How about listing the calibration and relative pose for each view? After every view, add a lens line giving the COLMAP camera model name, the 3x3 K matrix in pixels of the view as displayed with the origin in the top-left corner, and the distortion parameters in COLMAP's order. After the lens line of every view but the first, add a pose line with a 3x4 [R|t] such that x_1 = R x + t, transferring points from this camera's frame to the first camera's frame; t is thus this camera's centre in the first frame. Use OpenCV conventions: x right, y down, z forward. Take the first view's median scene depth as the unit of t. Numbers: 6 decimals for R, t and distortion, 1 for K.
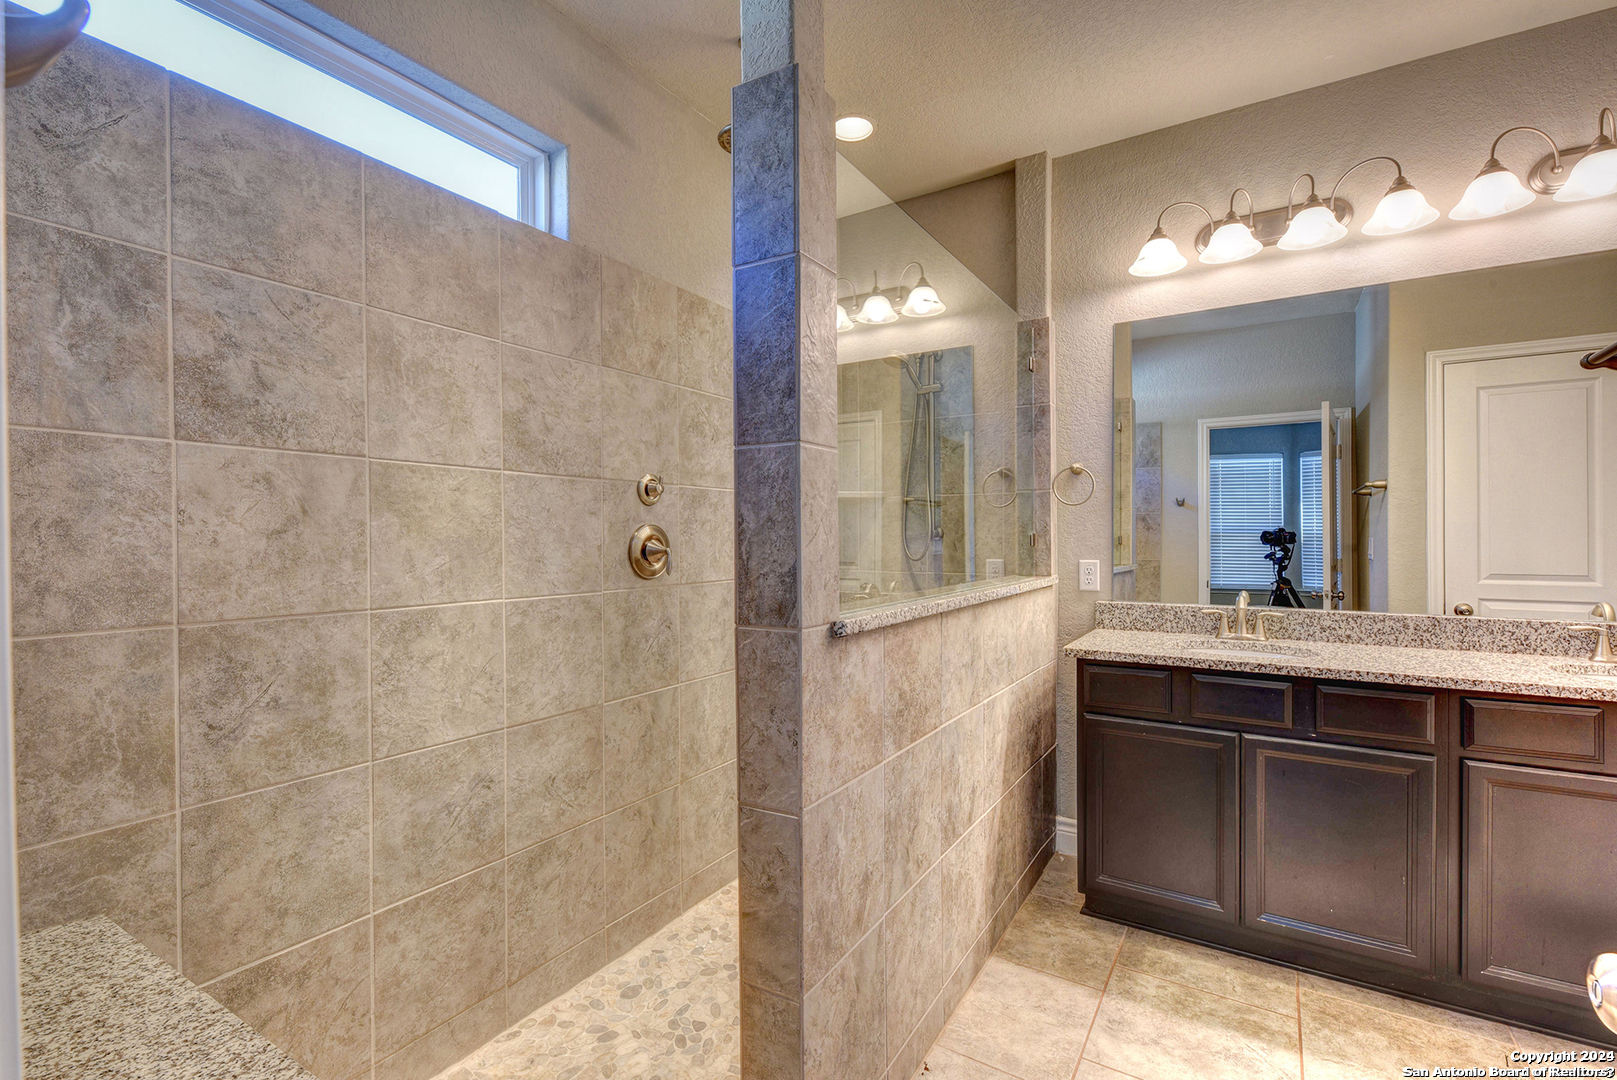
lens RADIAL K [[770.0, 0, 809.4], [0, 770.0, 543.5], [0, 0, 1]] dist [0.013280, -0.000516]
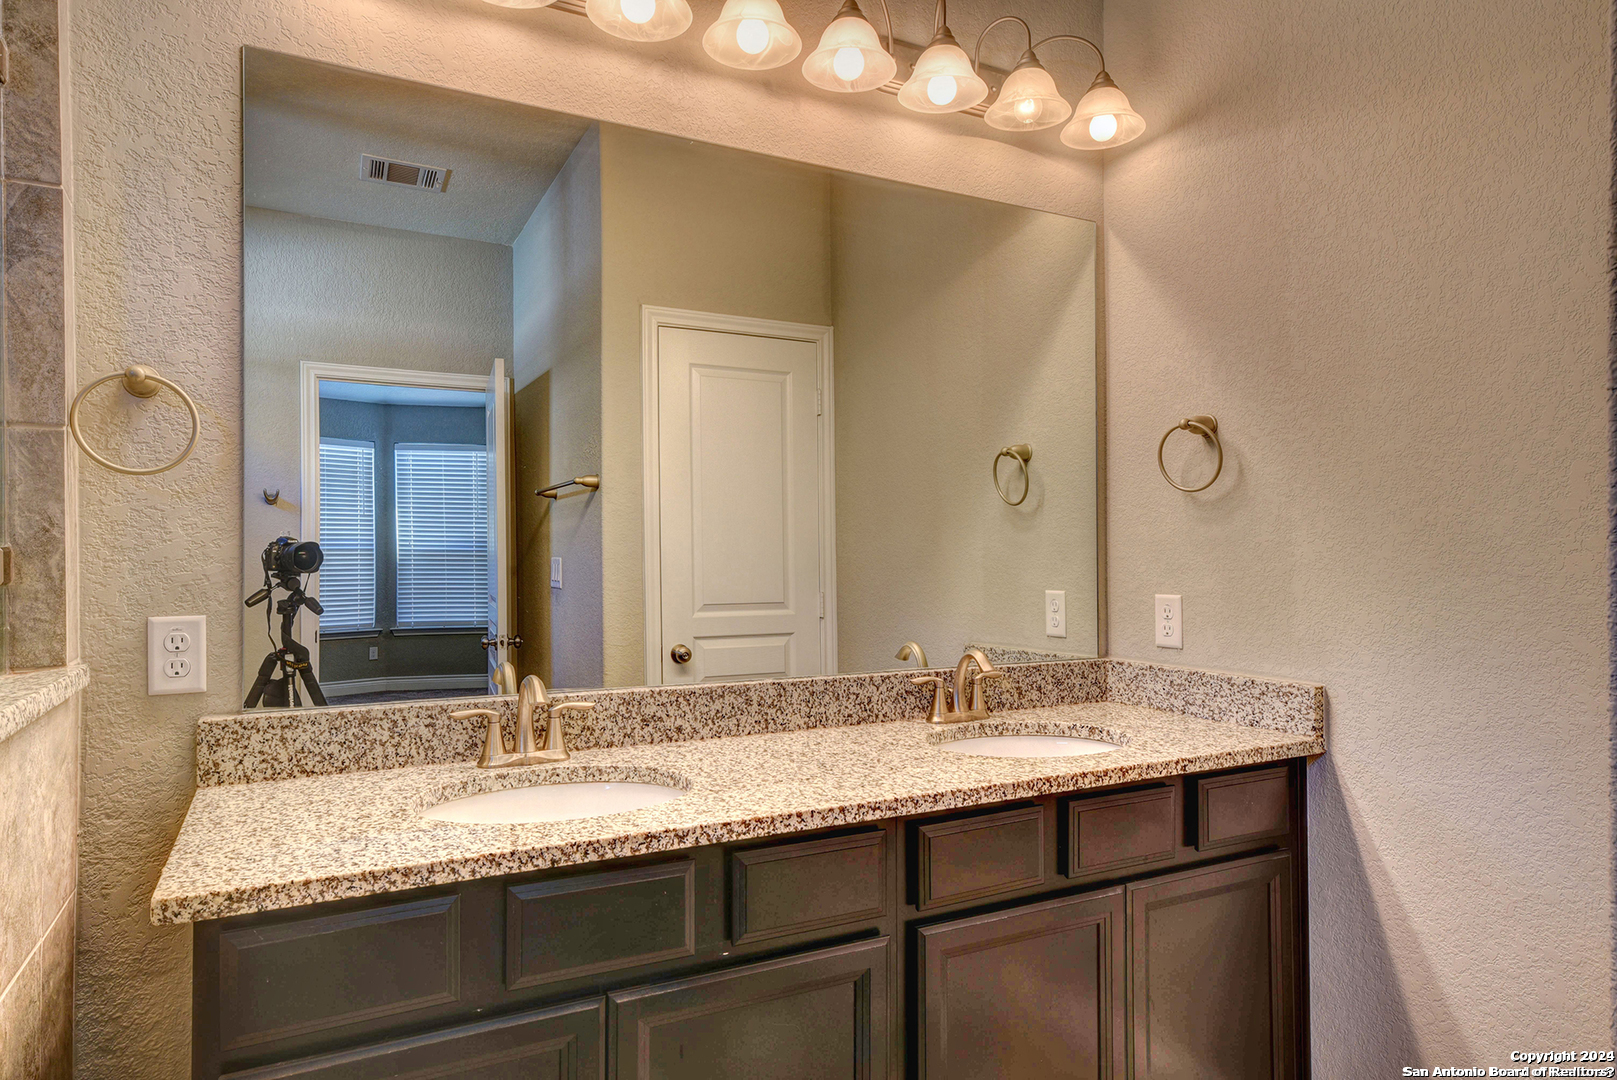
lens RADIAL K [[994.0, 0, 810.9], [0, 994.0, 555.1], [0, 0, 1]] dist [0.004745, 0.003868]
pose [[0.523818, 0.002323, 0.851827, 0.111835], [0.006986, 0.999951, -0.007023, -0.004415], [-0.851801, 0.009630, 0.523776, 0.523002]]
